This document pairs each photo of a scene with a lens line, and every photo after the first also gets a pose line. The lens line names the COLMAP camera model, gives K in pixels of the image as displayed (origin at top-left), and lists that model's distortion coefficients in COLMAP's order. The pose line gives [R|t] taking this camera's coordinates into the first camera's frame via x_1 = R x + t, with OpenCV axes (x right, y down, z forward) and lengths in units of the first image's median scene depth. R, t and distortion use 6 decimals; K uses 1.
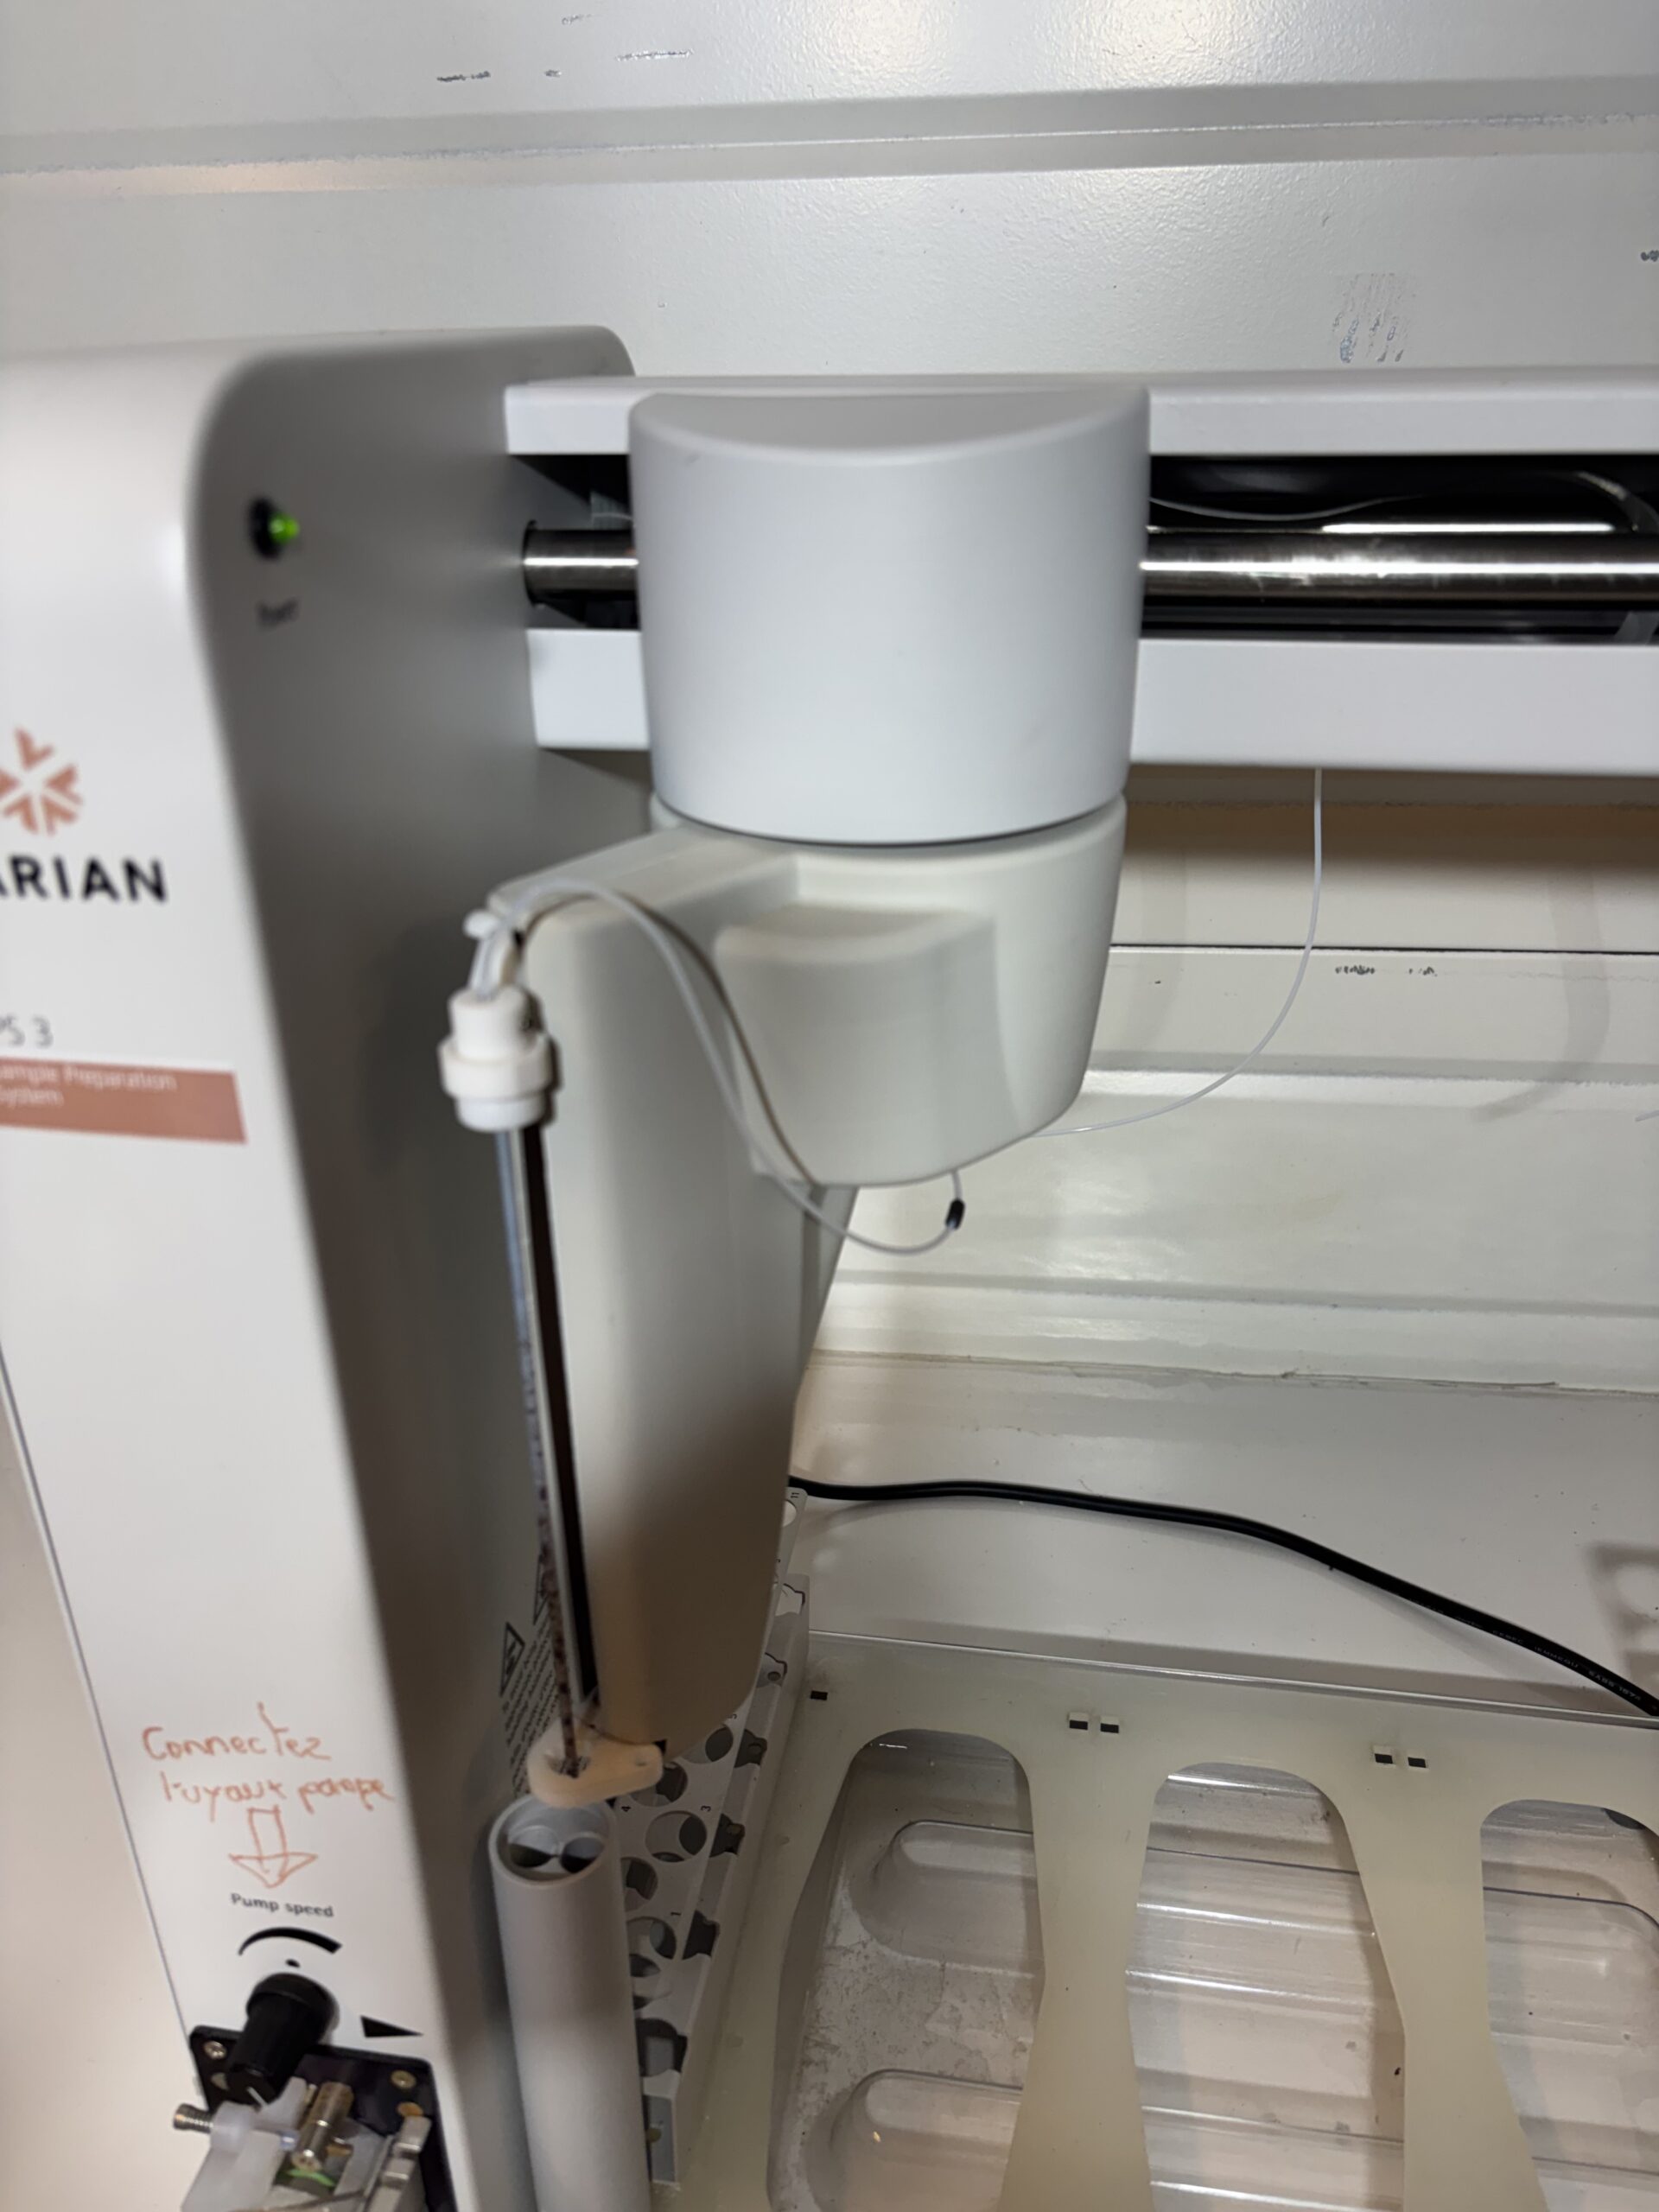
lens RADIAL K [[1662.1, 0, 852.9], [0, 1662.1, 1110.4], [0, 0, 1]] dist [0.015942, 0.001084]
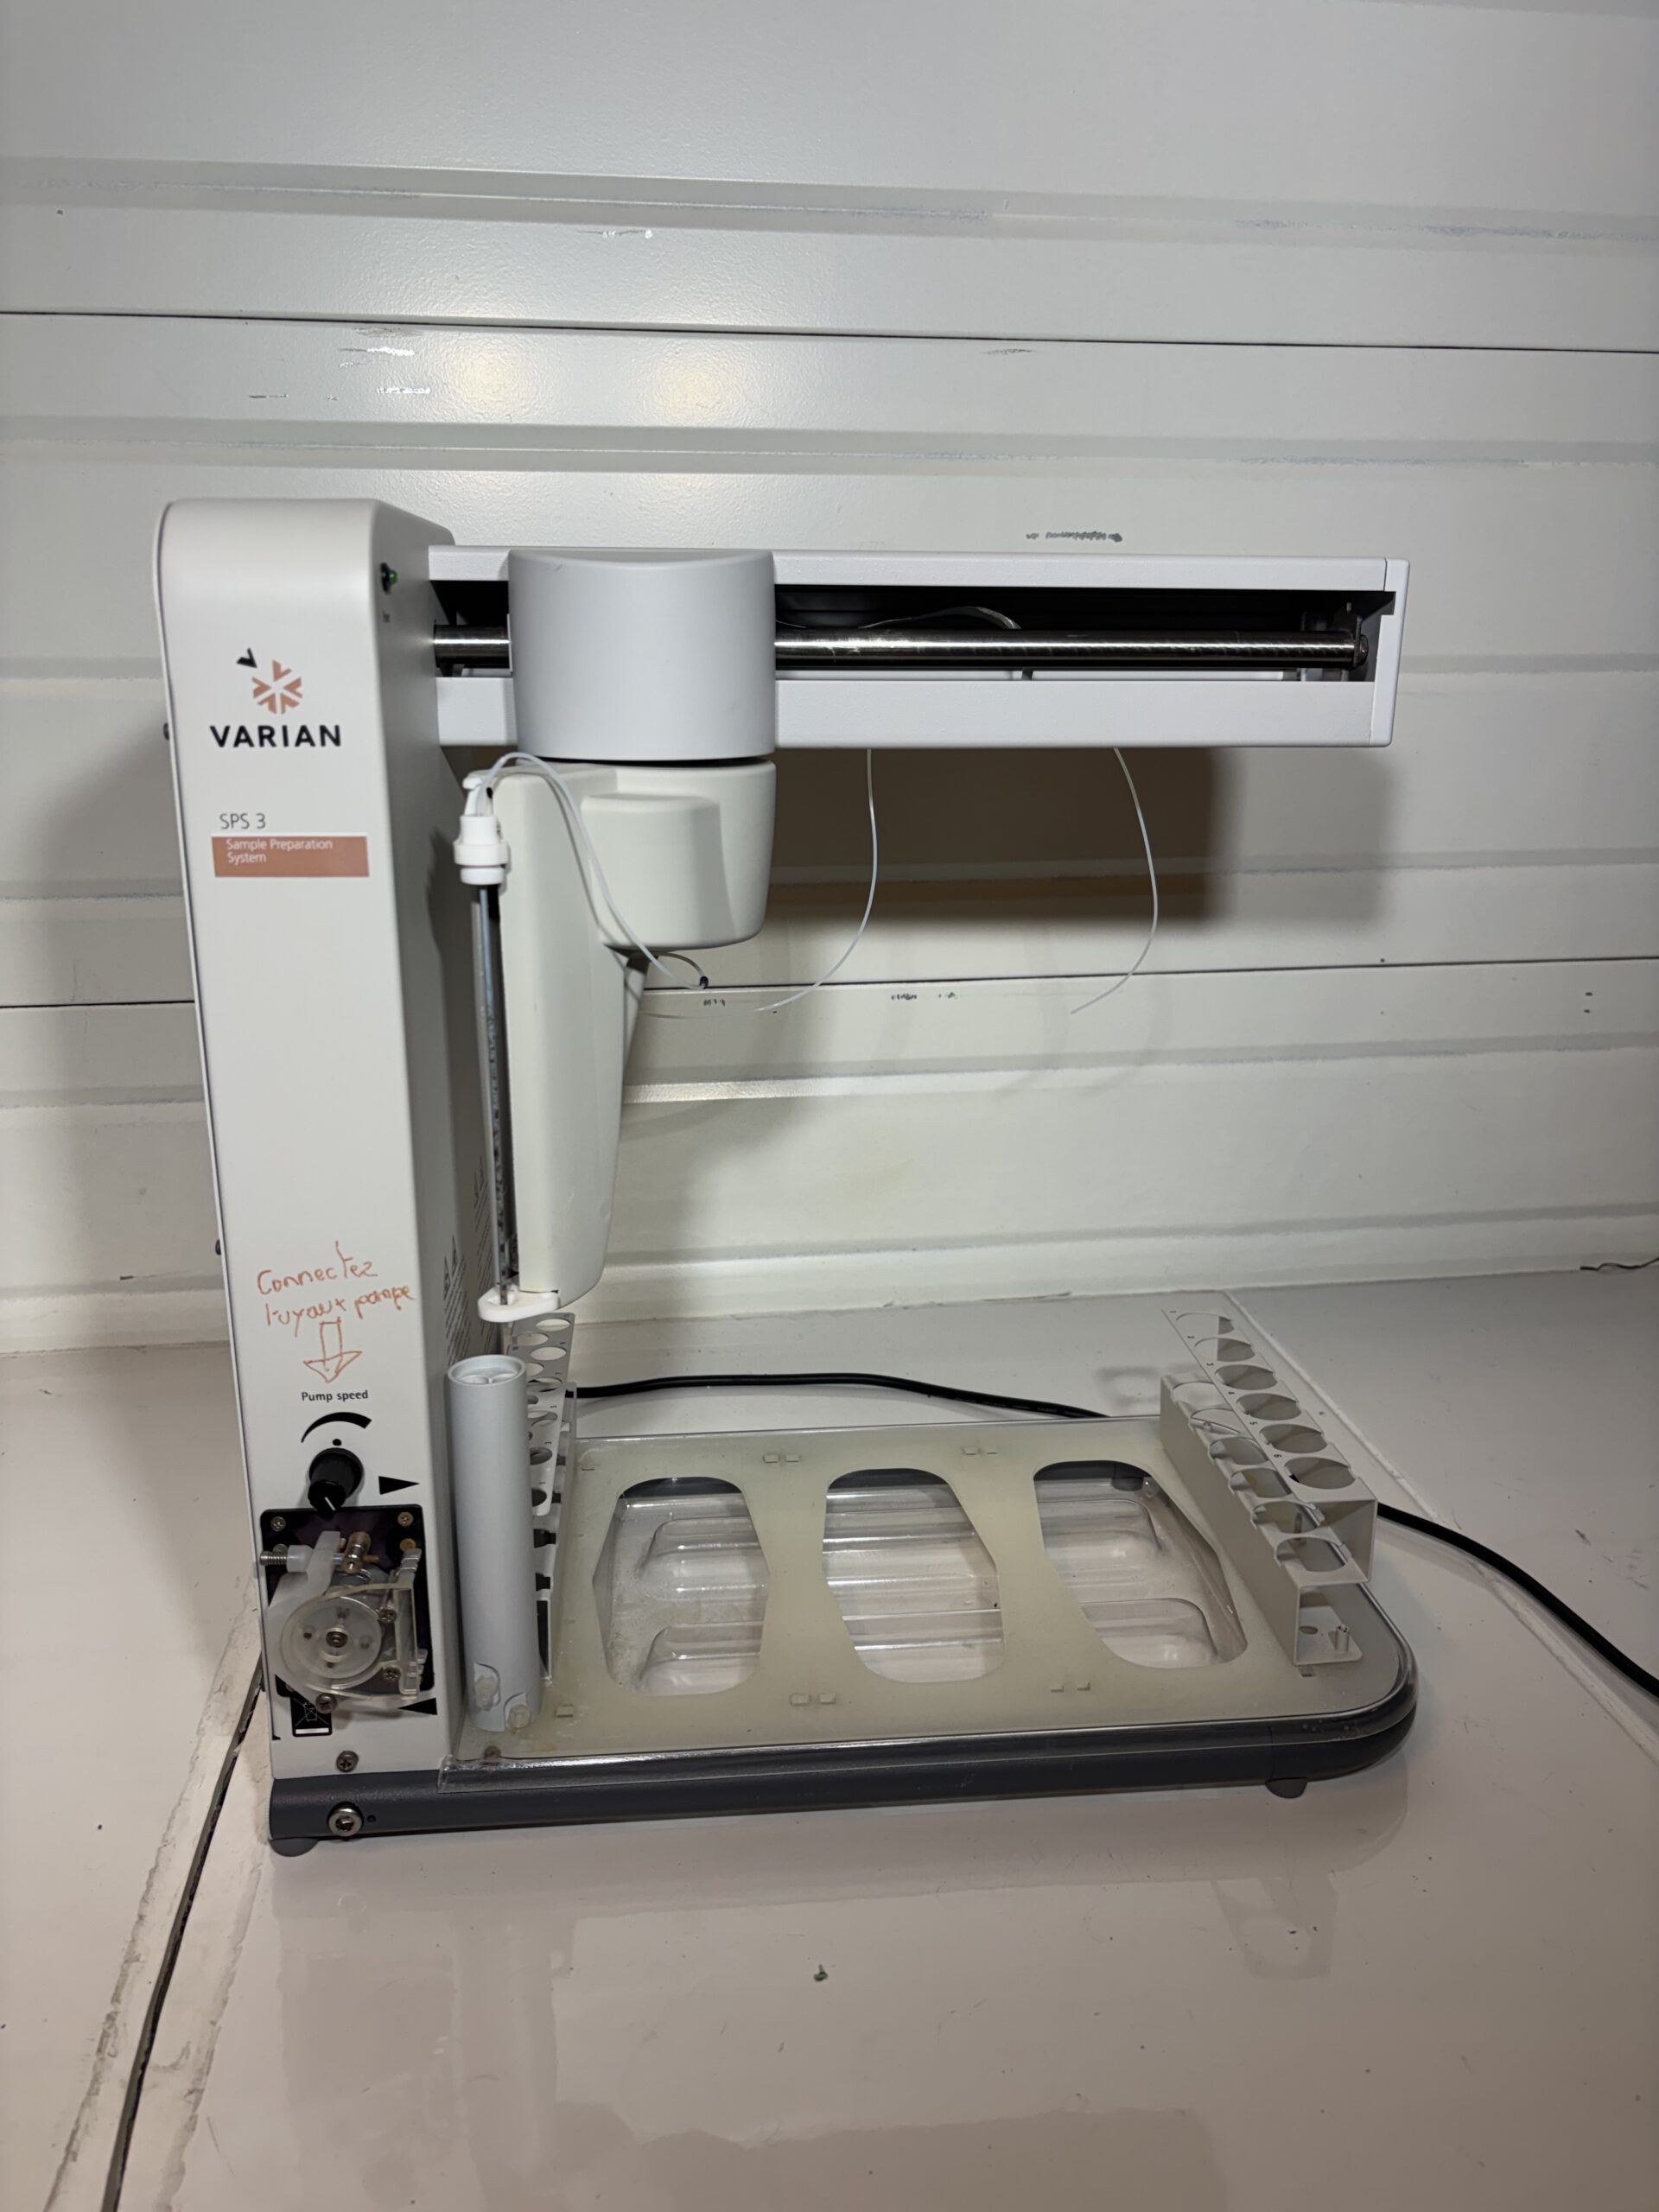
lens RADIAL K [[1636.5, 0, 829.8], [0, 1636.5, 1112.3], [0, 0, 1]] dist [0.025781, -0.052711]
pose [[0.968095, -0.051893, 0.245153, -0.262609], [0.092050, 0.983569, -0.155302, 0.521320], [-0.233066, 0.172914, 0.956965, -0.756452]]
